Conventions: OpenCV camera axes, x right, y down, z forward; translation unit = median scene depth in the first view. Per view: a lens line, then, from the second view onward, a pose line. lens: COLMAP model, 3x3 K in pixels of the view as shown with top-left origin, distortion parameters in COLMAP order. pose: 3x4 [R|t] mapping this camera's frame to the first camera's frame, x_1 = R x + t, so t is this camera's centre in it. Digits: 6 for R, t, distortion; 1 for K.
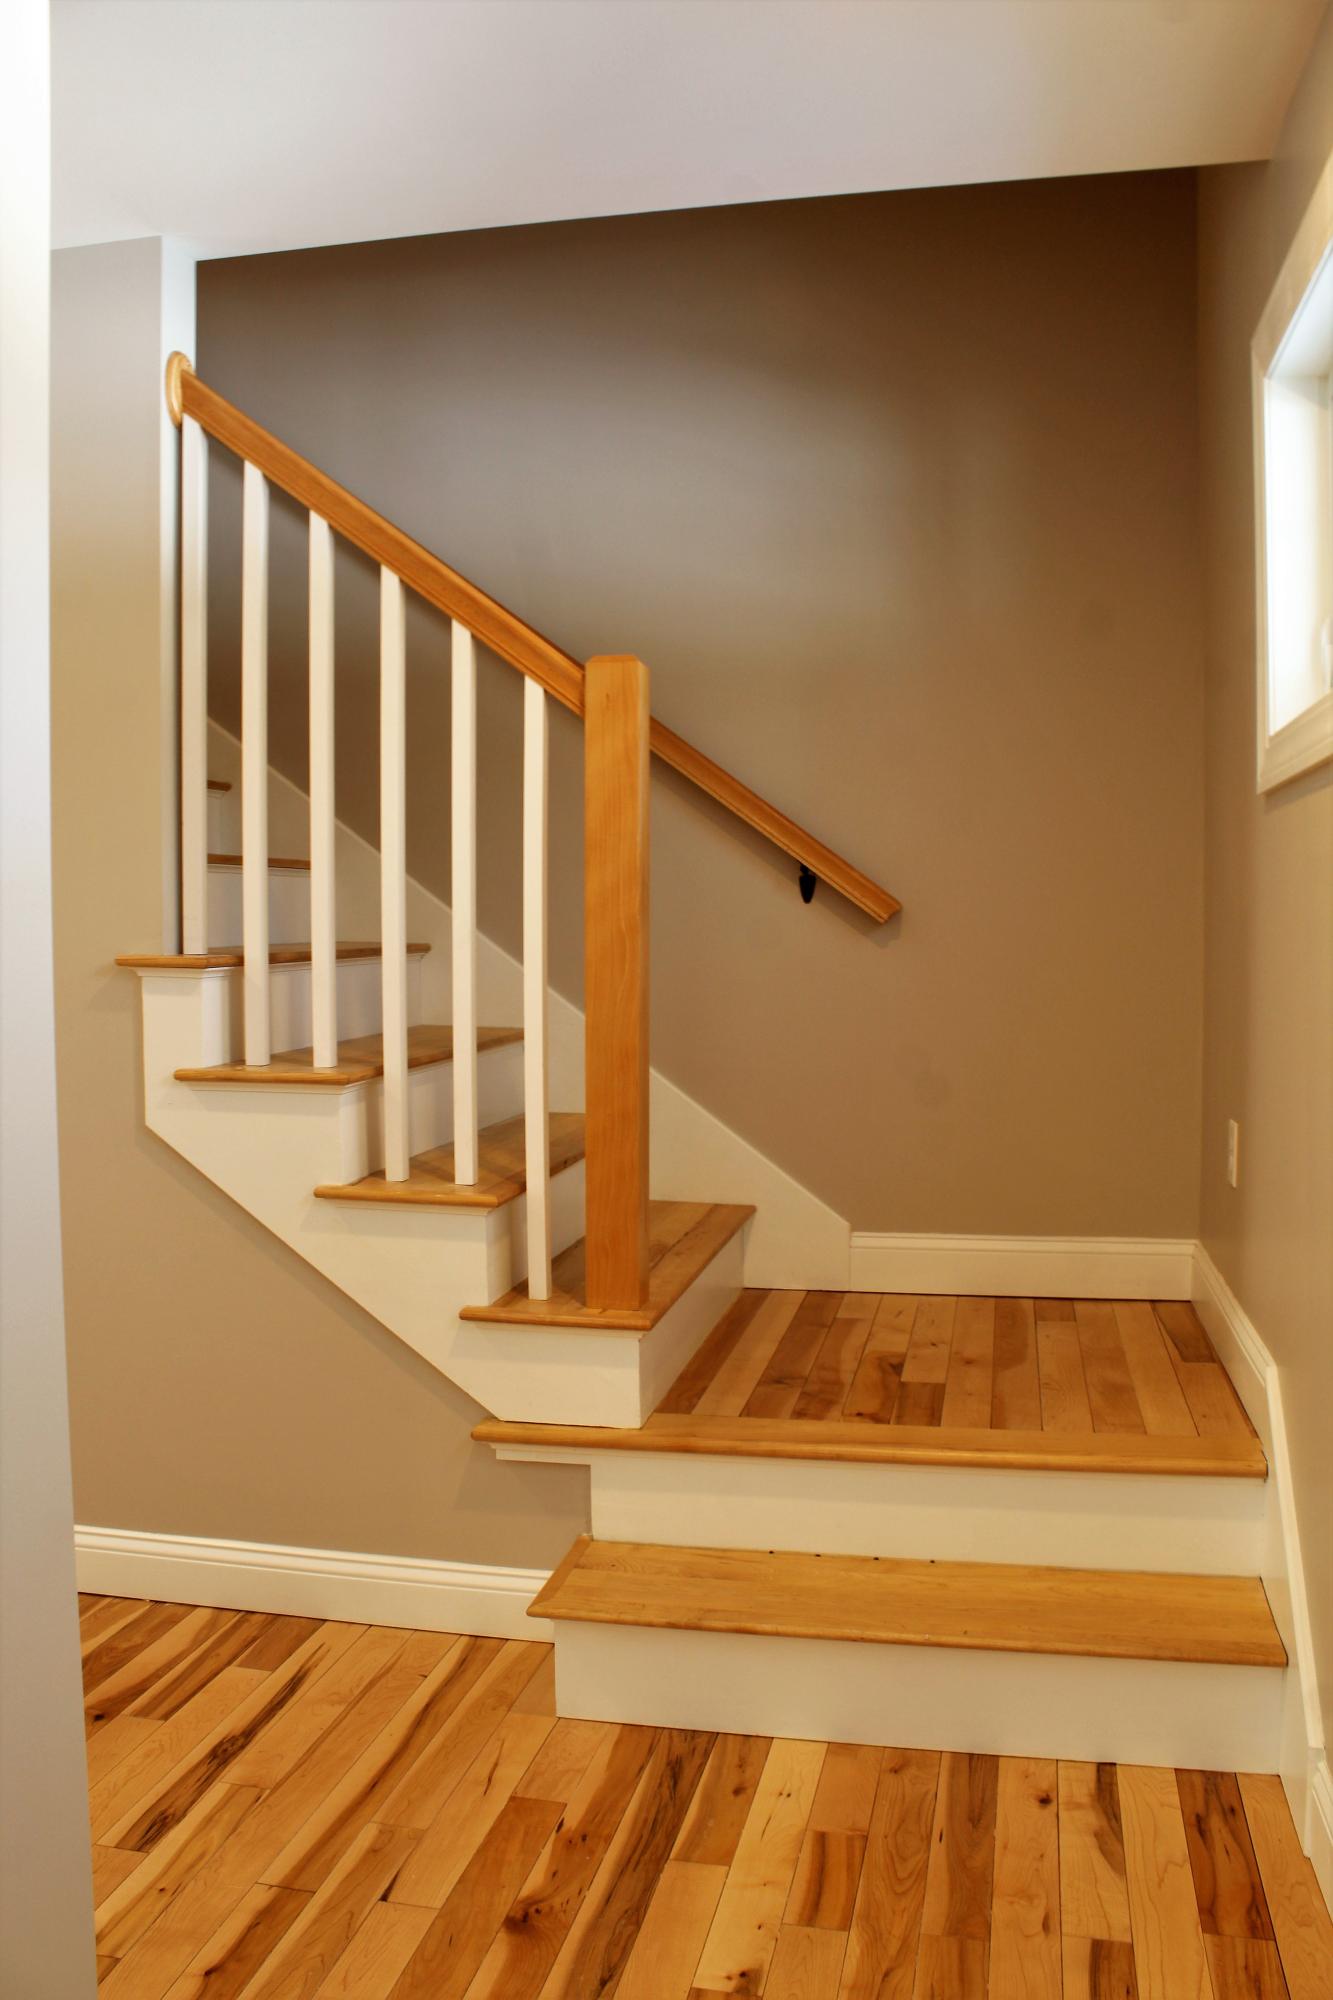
lens RADIAL K [[1648.9, 0, 666.5], [0, 1648.9, 1000.0], [0, 0, 1]] dist [-0.168741, 0.136793]
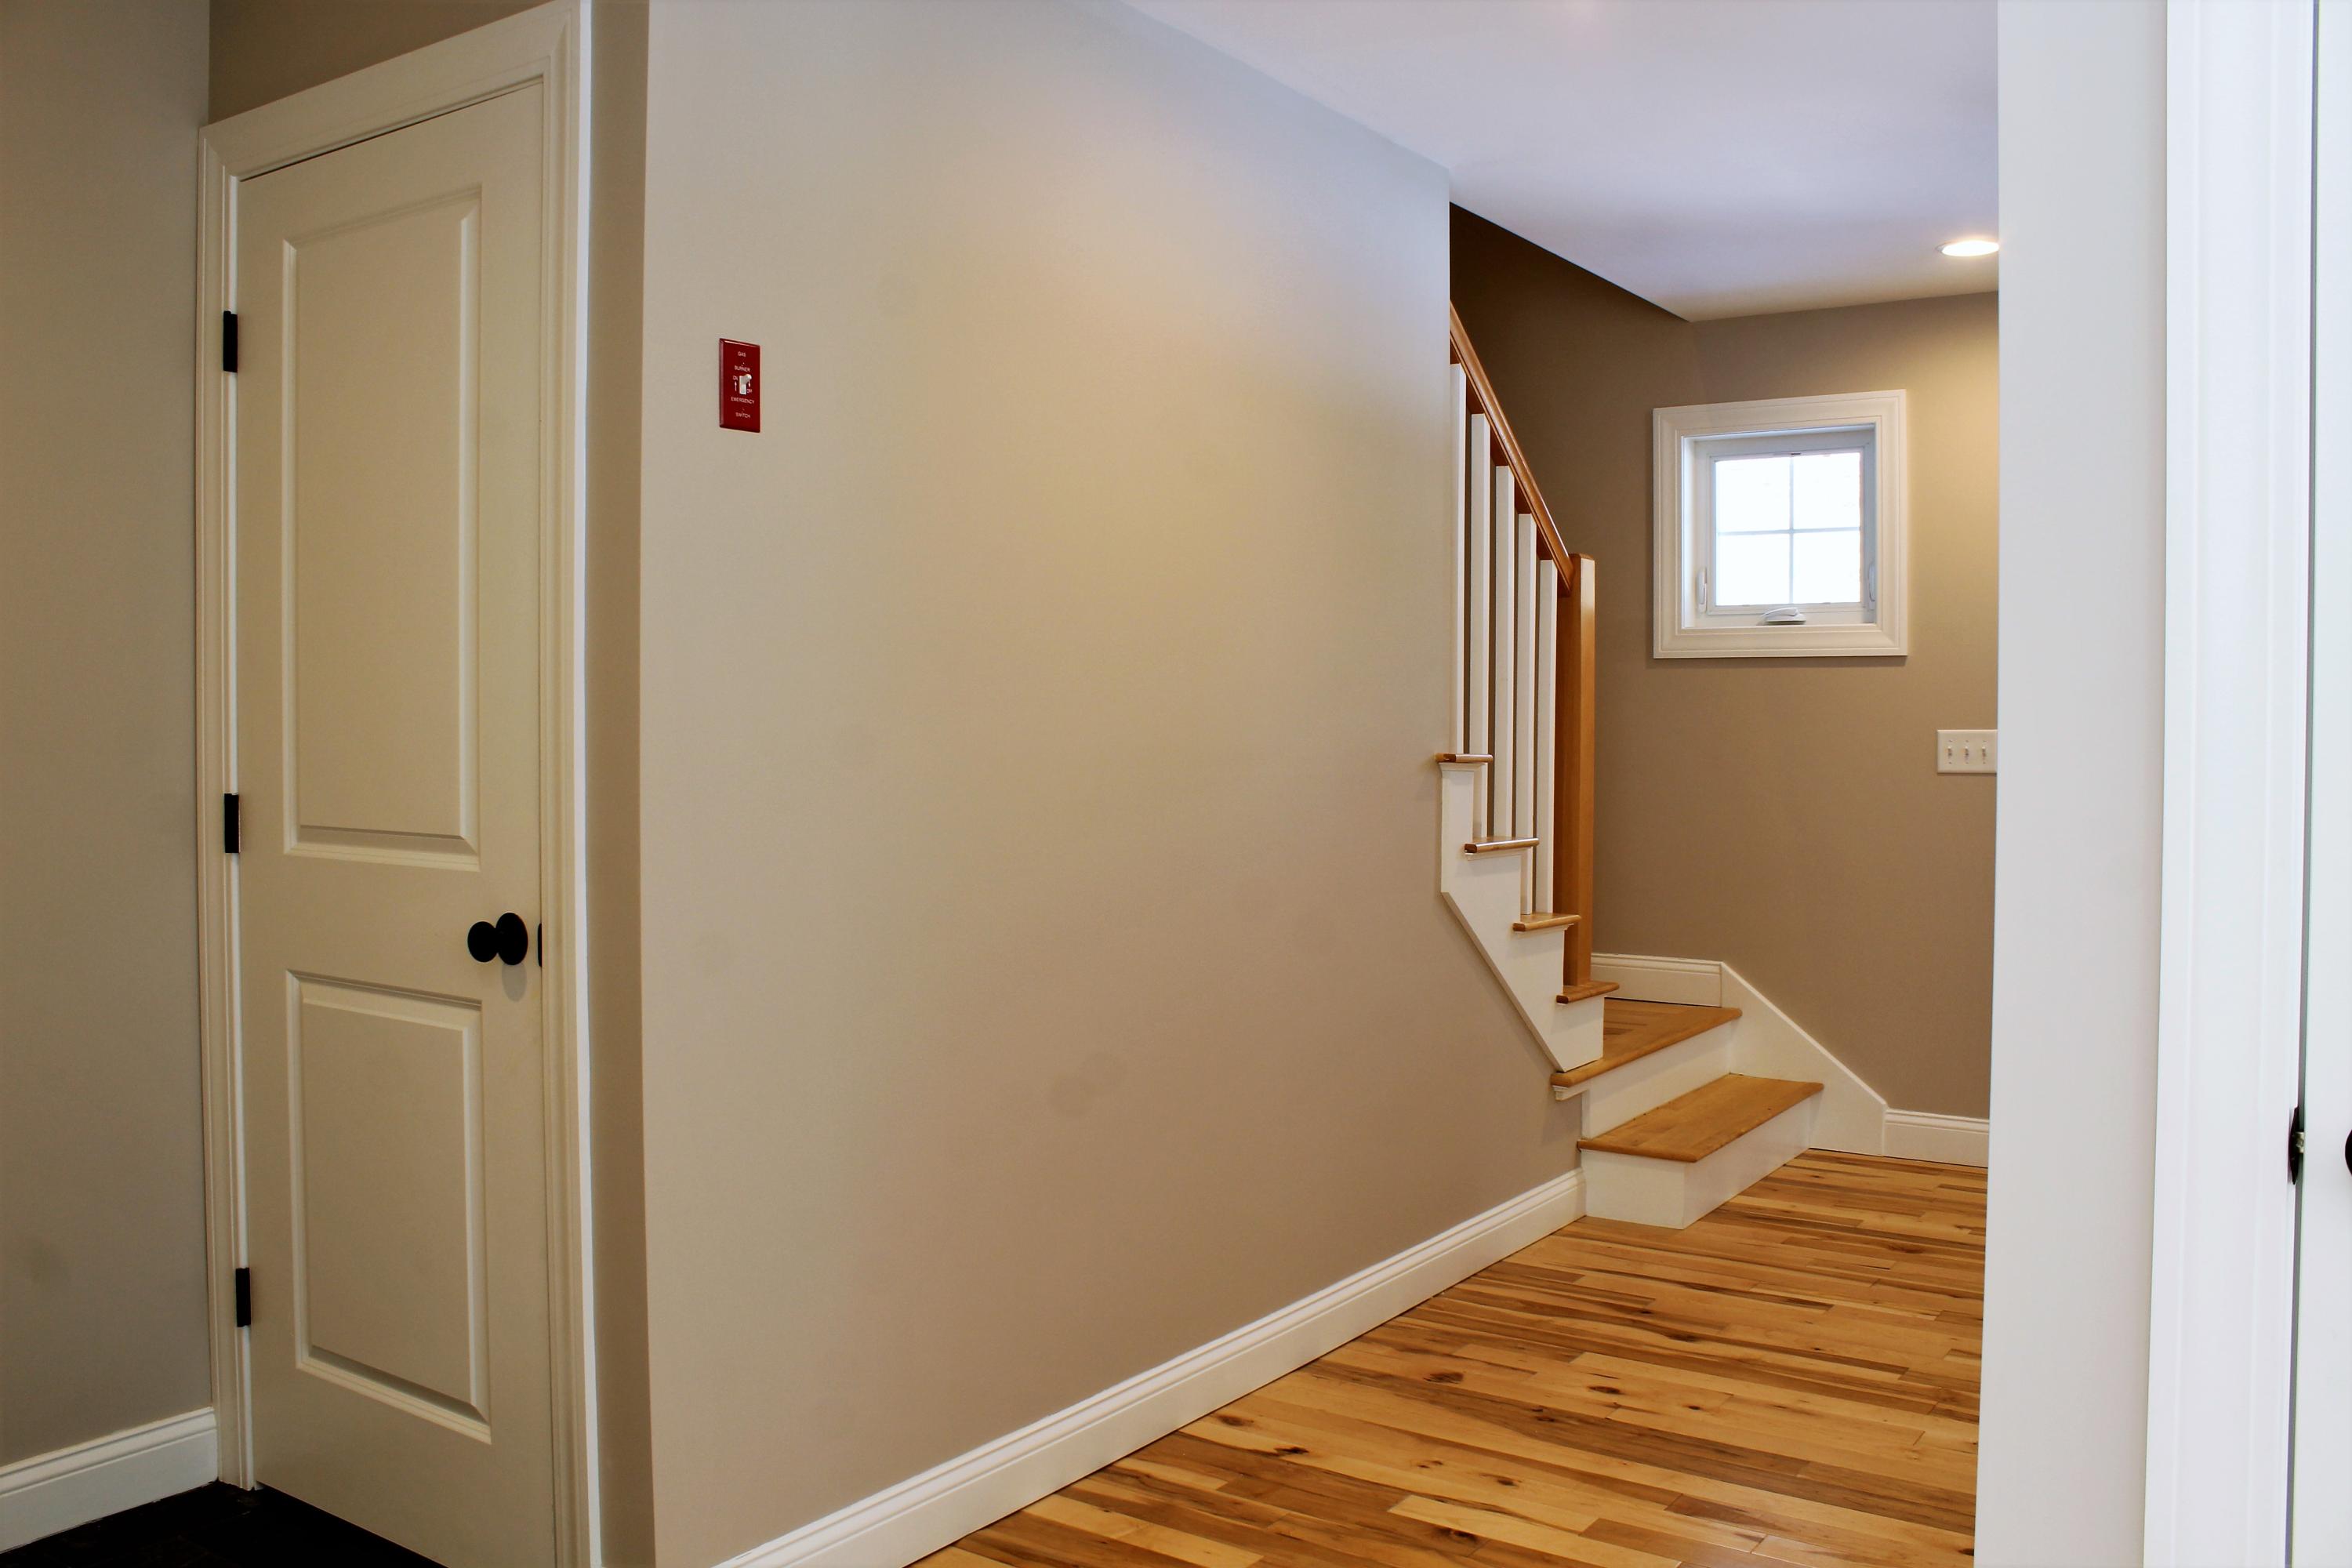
lens RADIAL K [[1939.1, 0, 1176.0], [0, 1939.1, 784.0], [0, 0, 1]] dist [-0.168741, 0.136793]
pose [[0.388349, -0.021094, 0.921271, -1.836911], [0.023853, 0.999633, 0.012834, -0.029255], [-0.921204, 0.016991, 0.388710, 0.663717]]
